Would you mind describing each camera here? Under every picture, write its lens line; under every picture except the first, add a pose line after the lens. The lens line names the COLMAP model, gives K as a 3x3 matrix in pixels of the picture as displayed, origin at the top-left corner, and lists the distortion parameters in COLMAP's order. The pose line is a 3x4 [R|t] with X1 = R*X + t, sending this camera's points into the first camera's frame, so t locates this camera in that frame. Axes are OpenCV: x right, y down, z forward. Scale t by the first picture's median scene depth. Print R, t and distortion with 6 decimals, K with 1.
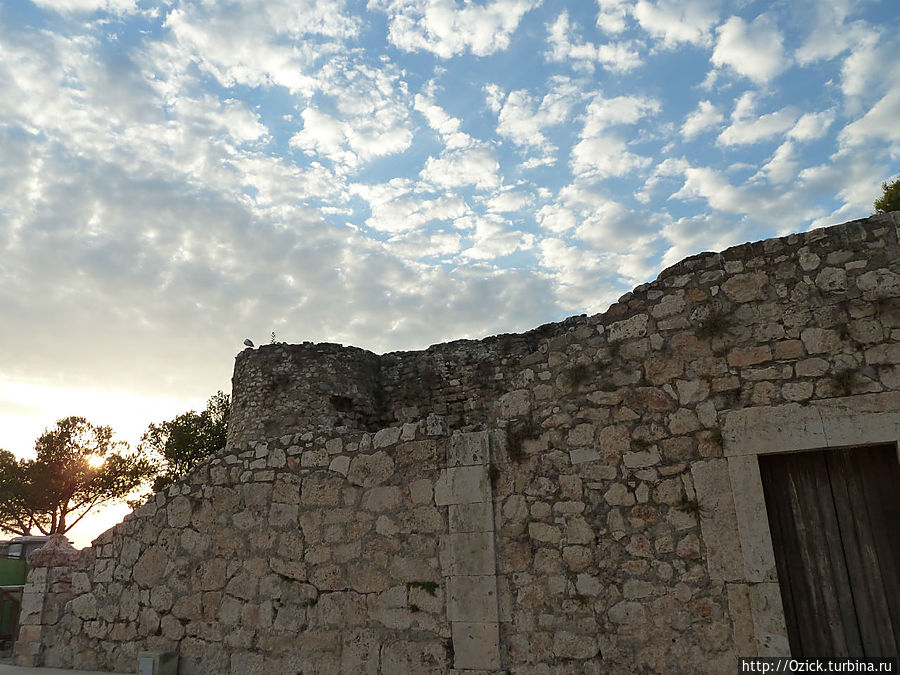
lens RADIAL K [[672.4, 0, 446.7], [0, 672.4, 336.4], [0, 0, 1]] dist [-0.034452, 0.009592]
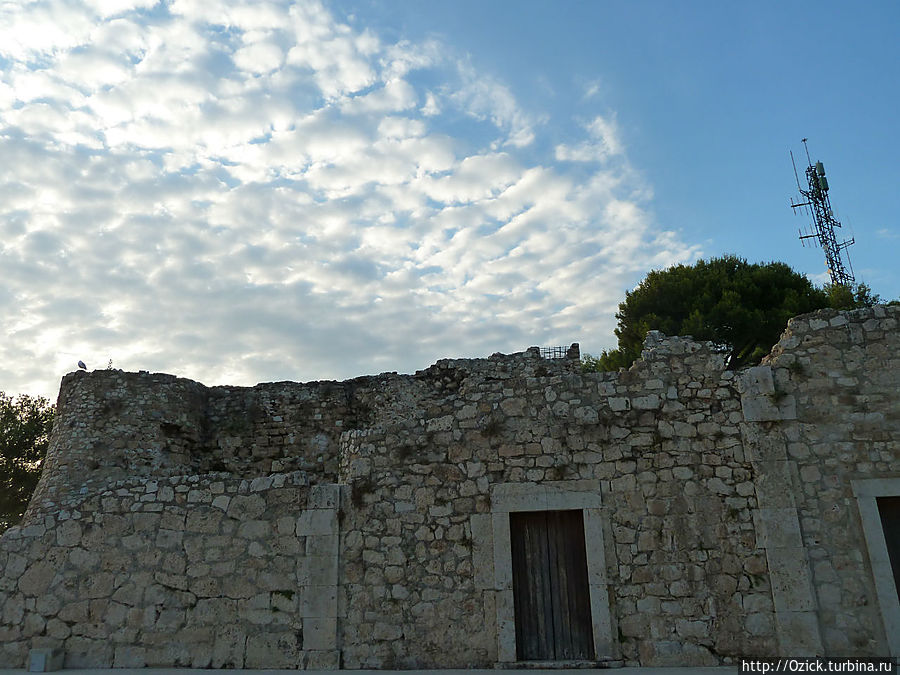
lens RADIAL K [[672.4, 0, 453.5], [0, 672.4, 336.0], [0, 0, 1]] dist [-0.034452, 0.009592]
pose [[0.944068, 0.112915, 0.309817, -0.194379], [-0.106054, 0.993597, -0.038957, -0.151008], [-0.312232, 0.003921, 0.949998, -0.457082]]
